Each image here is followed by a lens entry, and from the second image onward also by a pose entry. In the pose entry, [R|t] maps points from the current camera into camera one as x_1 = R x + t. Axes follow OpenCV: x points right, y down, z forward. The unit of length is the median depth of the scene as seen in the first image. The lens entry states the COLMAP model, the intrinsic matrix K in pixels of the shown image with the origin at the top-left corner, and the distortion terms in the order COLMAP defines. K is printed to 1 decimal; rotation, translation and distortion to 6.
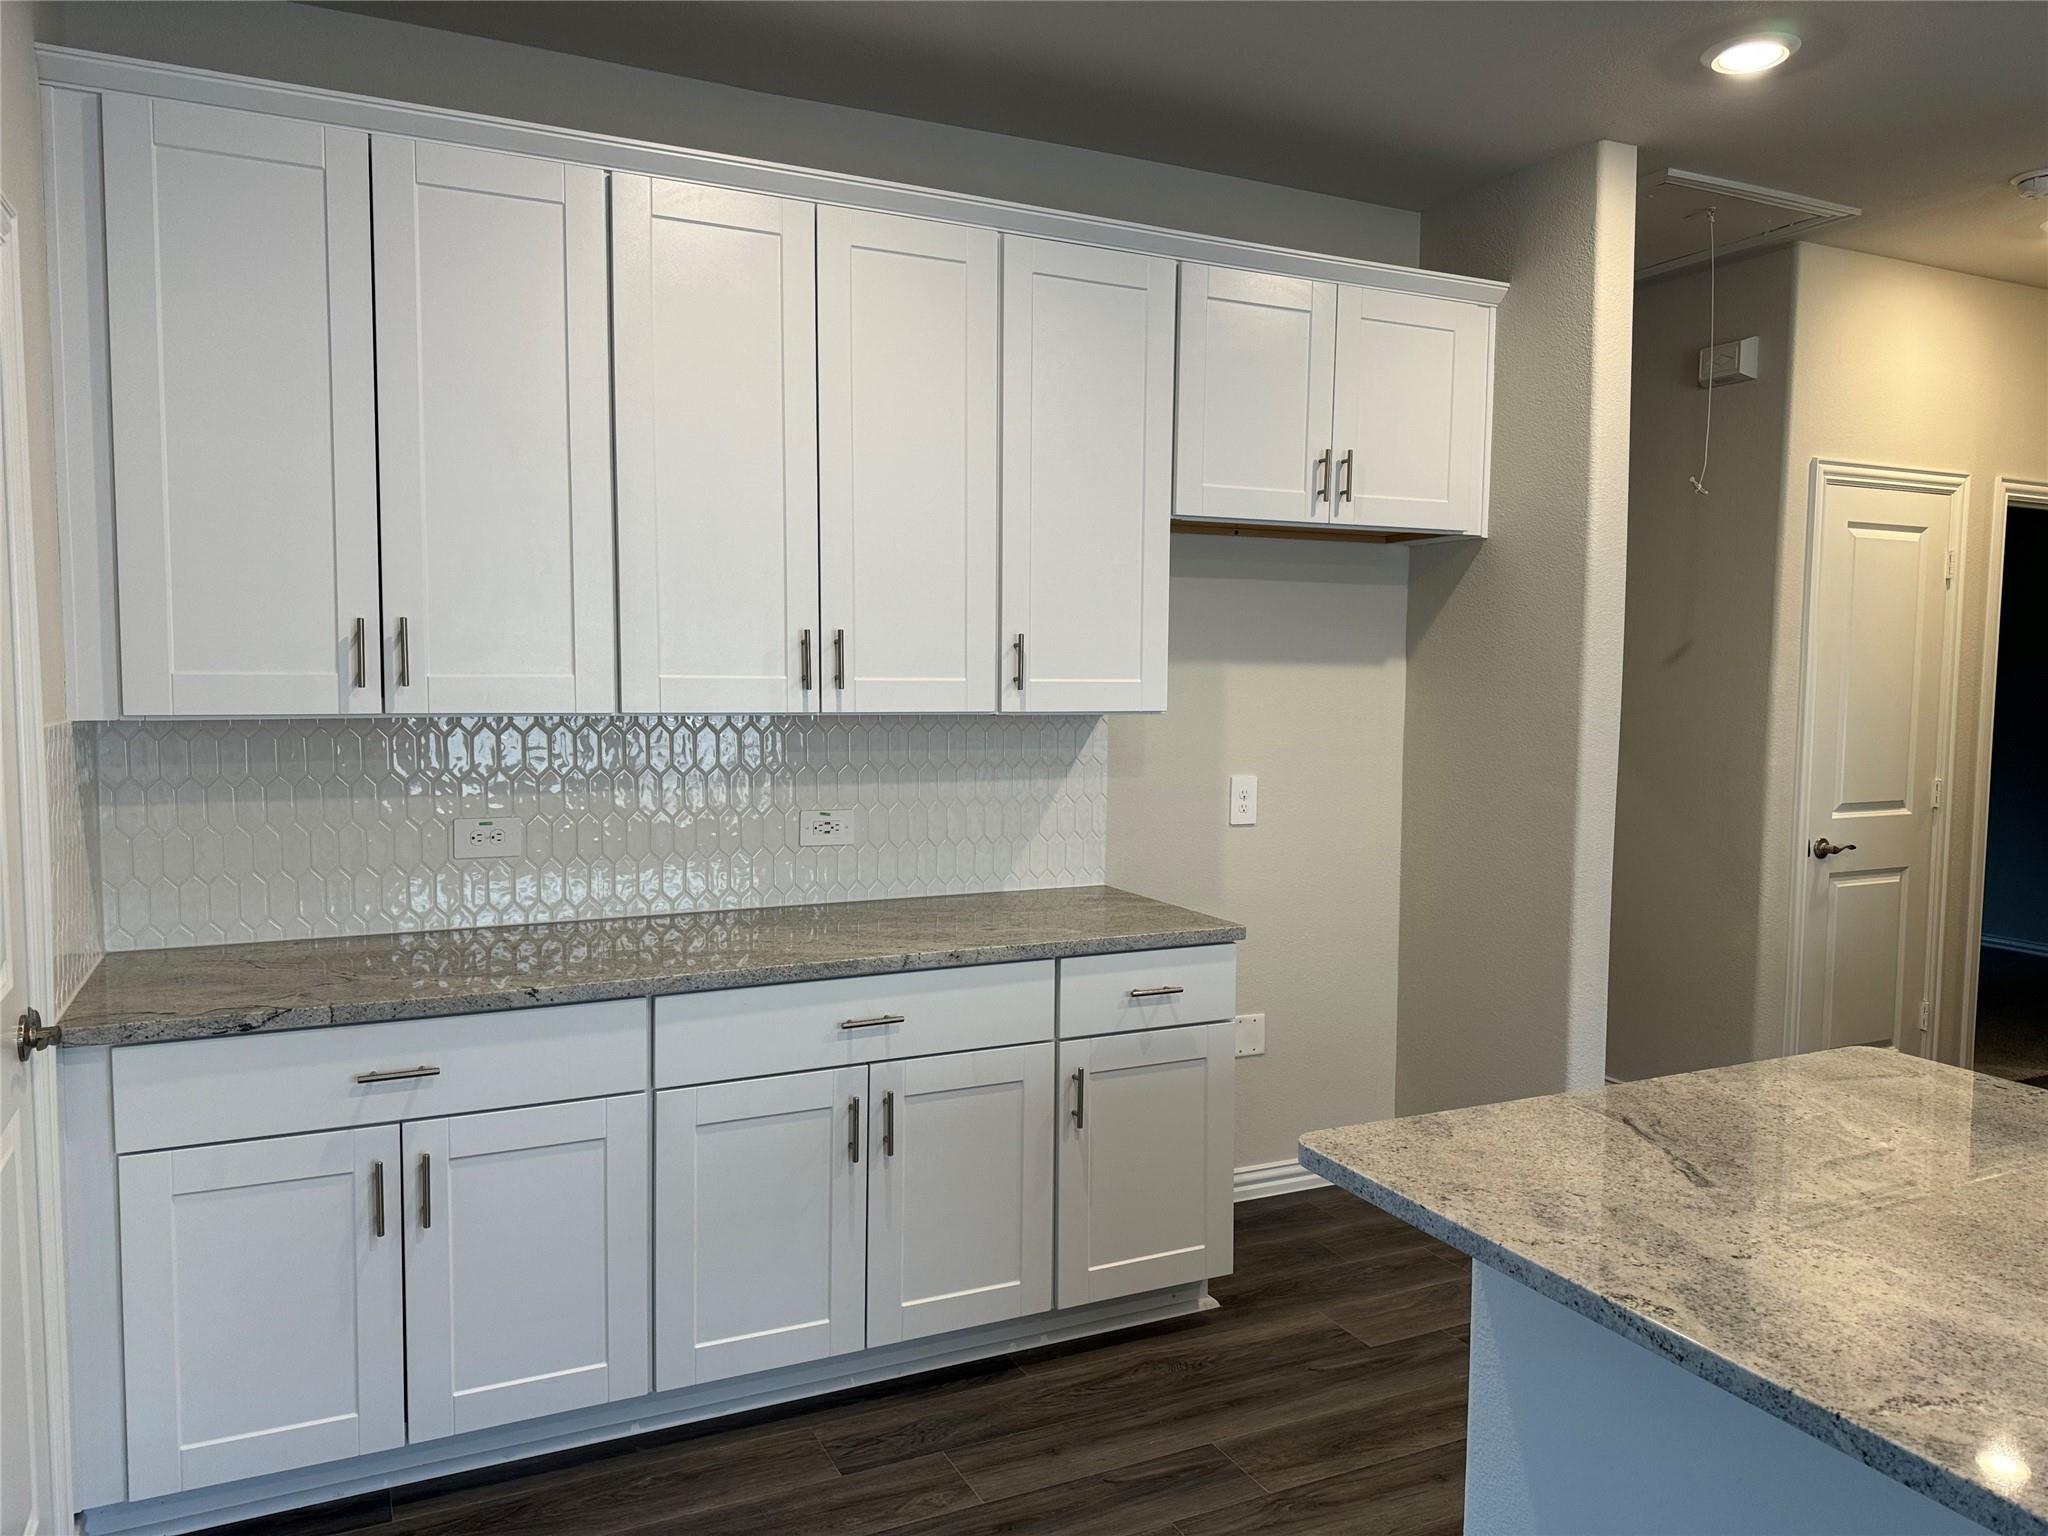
lens RADIAL K [[1459.6, 0, 1038.9], [0, 1459.6, 778.4], [0, 0, 1]] dist [0.067102, -0.087231]
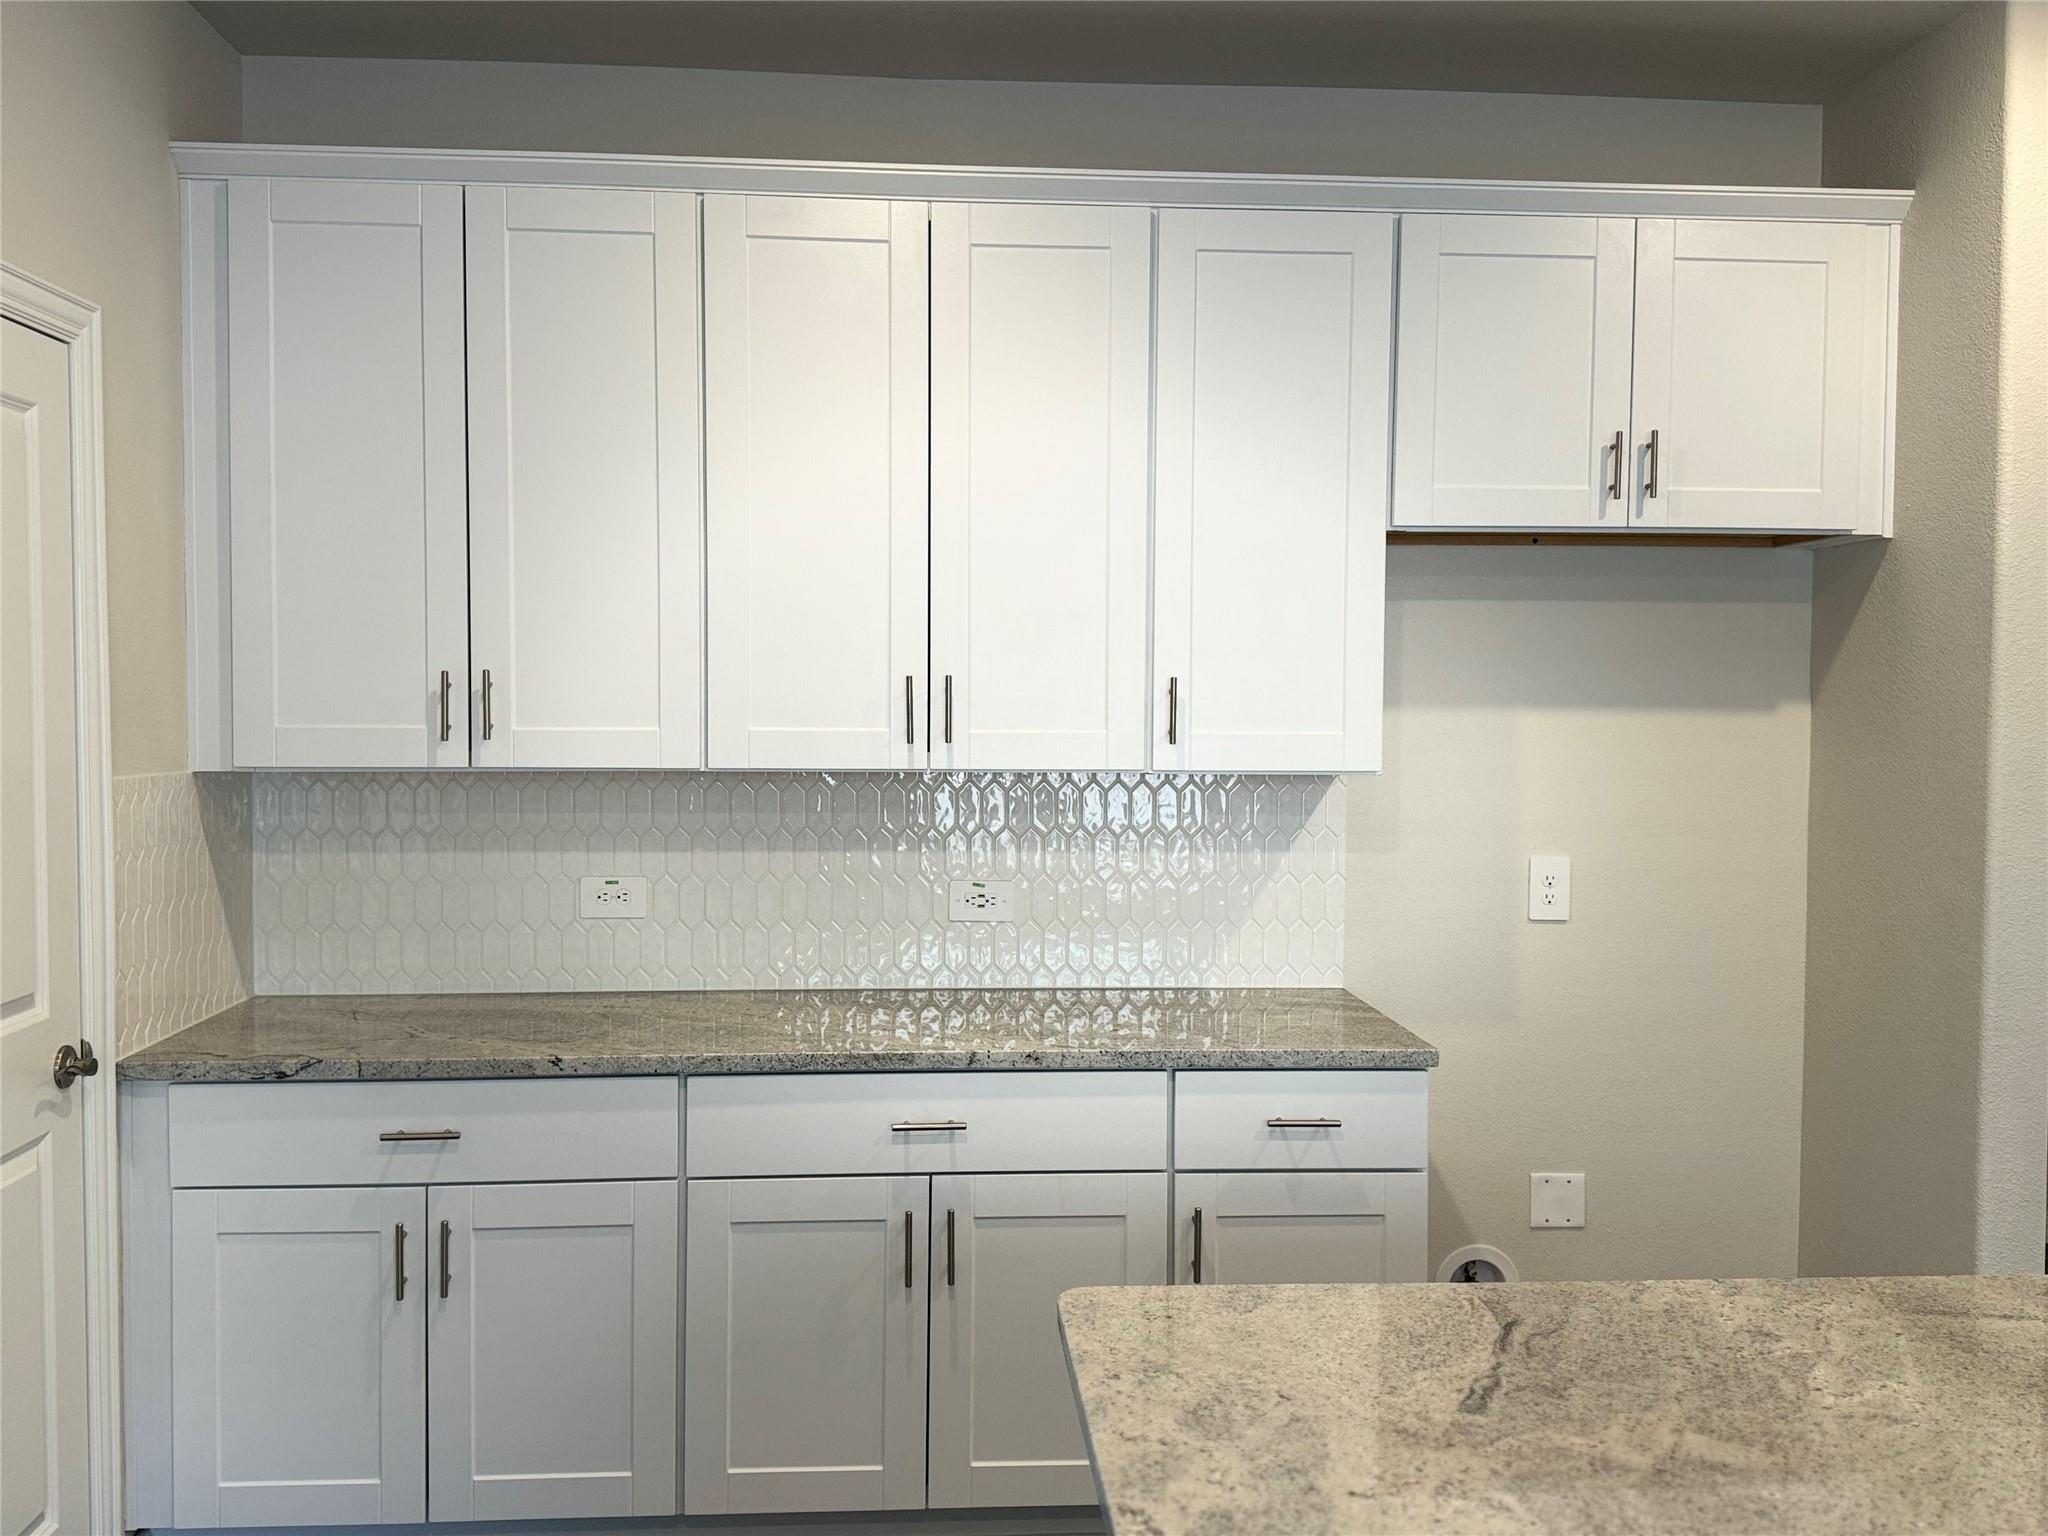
lens RADIAL K [[1801.0, 0, 1024.0], [0, 1801.0, 768.0], [0, 0, 1]] dist [0.102679, -0.168401]
pose [[0.926856, 0.011077, -0.375253, 0.338031], [-0.026709, 0.998977, -0.036482, -0.008425], [0.374465, 0.043836, 0.926204, 0.016633]]
